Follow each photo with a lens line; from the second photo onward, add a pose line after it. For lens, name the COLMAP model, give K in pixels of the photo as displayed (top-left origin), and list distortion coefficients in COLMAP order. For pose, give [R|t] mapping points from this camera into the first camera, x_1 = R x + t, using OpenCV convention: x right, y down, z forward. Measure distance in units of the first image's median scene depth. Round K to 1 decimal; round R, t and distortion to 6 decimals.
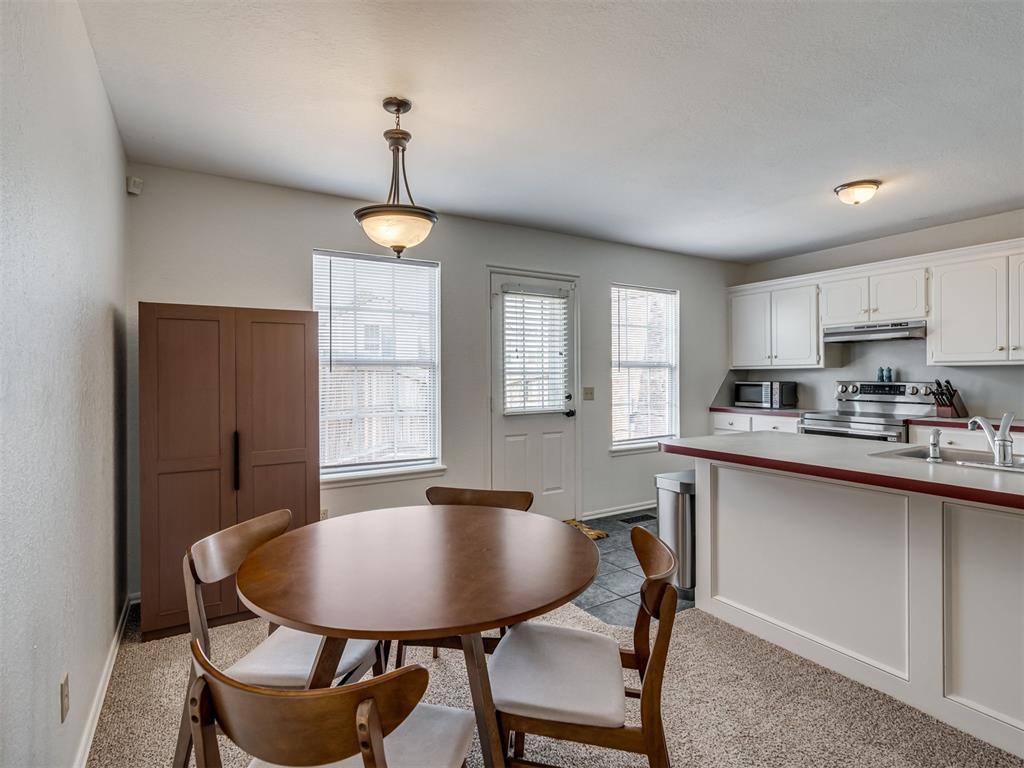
lens RADIAL K [[526.7, 0, 508.3], [0, 526.7, 365.6], [0, 0, 1]] dist [-0.002432, 0.000063]
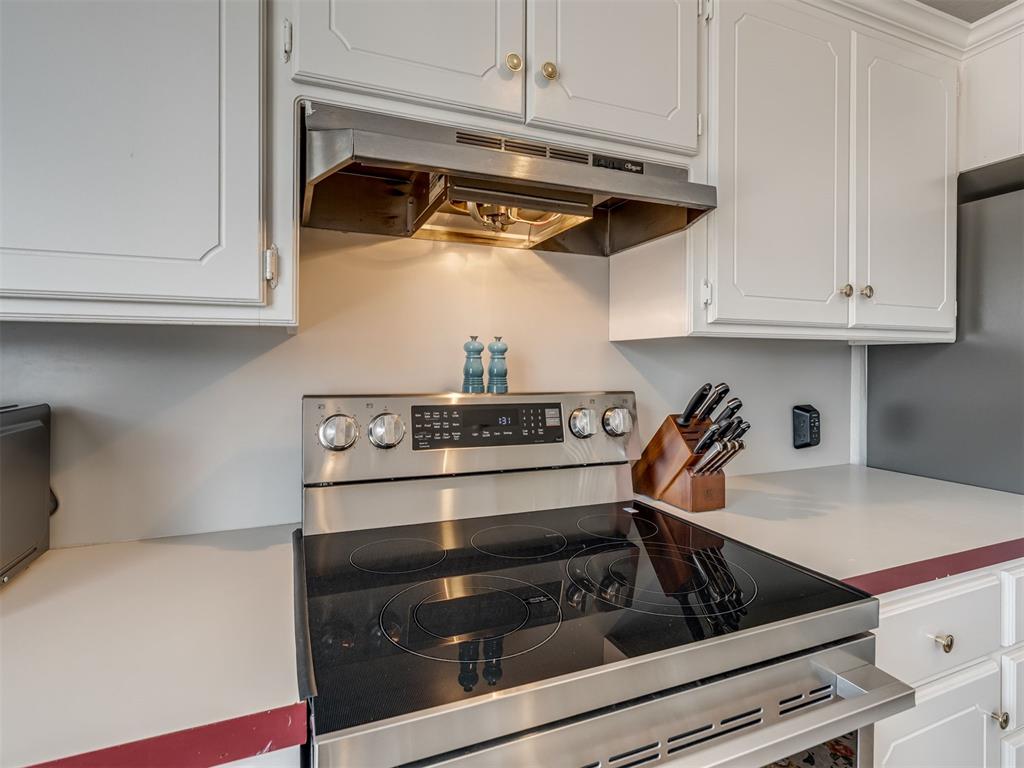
lens RADIAL K [[526.7, 0, 508.3], [0, 526.7, 365.6], [0, 0, 1]] dist [-0.002432, 0.000063]
pose [[0.158216, -0.006346, 0.987384, 0.462176], [-0.026206, 0.999600, 0.010623, 0.014256], [-0.987057, -0.027556, 0.157986, 0.949940]]
